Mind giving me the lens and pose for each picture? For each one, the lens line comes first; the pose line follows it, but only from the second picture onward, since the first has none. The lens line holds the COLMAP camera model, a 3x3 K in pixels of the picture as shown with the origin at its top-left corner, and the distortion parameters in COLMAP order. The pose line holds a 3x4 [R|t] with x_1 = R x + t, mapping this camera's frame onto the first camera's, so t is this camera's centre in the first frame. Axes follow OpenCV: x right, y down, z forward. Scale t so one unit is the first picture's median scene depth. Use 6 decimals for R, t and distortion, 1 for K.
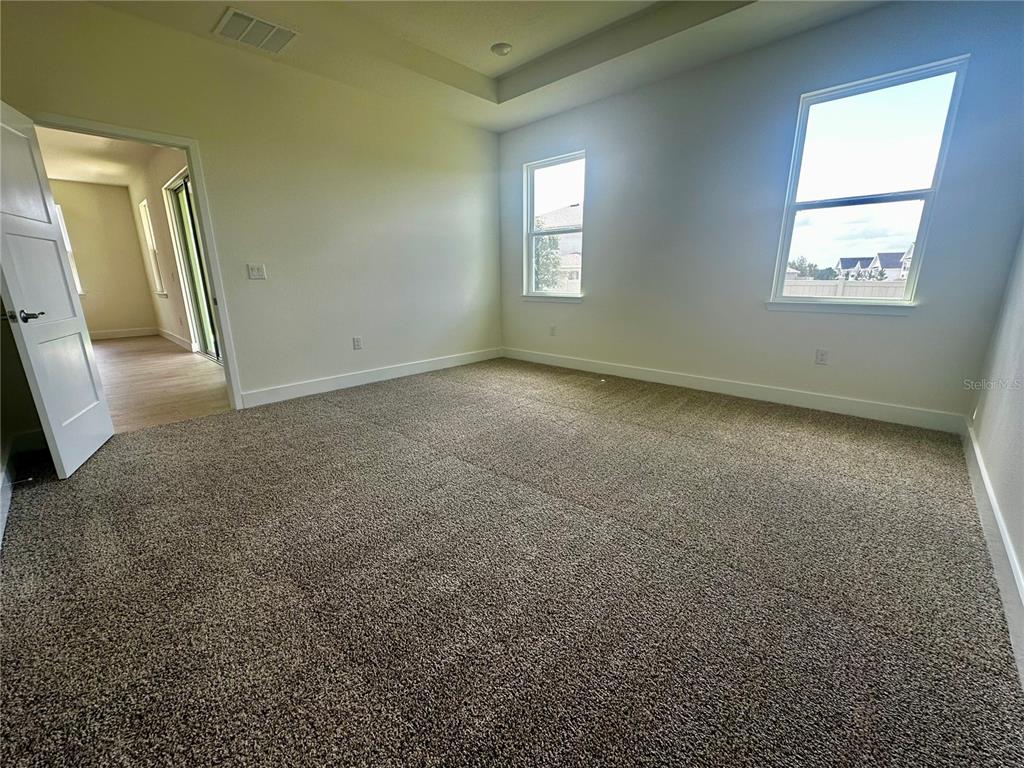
lens RADIAL K [[418.6, 0, 515.5], [0, 418.6, 386.2], [0, 0, 1]] dist [0.000032, -0.000091]
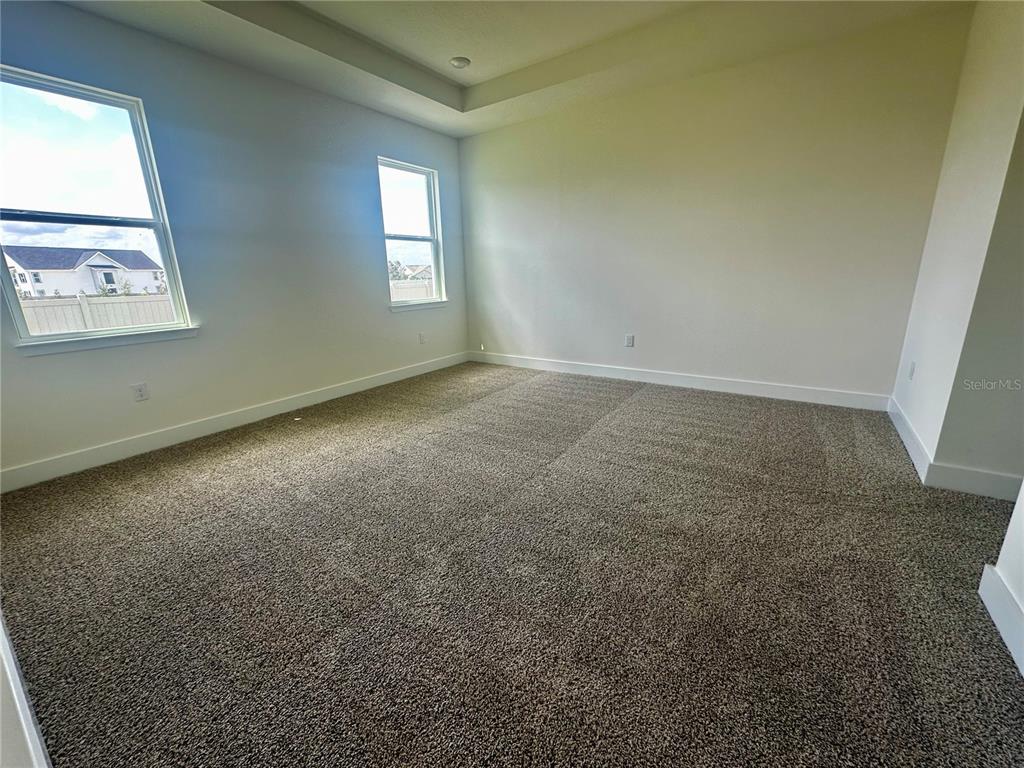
lens RADIAL K [[418.6, 0, 515.5], [0, 418.6, 386.2], [0, 0, 1]] dist [0.000032, -0.000091]
pose [[-0.141938, -0.244125, 0.959300, -0.839892], [0.284455, 0.918177, 0.275748, -0.240020], [-0.948124, 0.312017, -0.060881, 0.841111]]
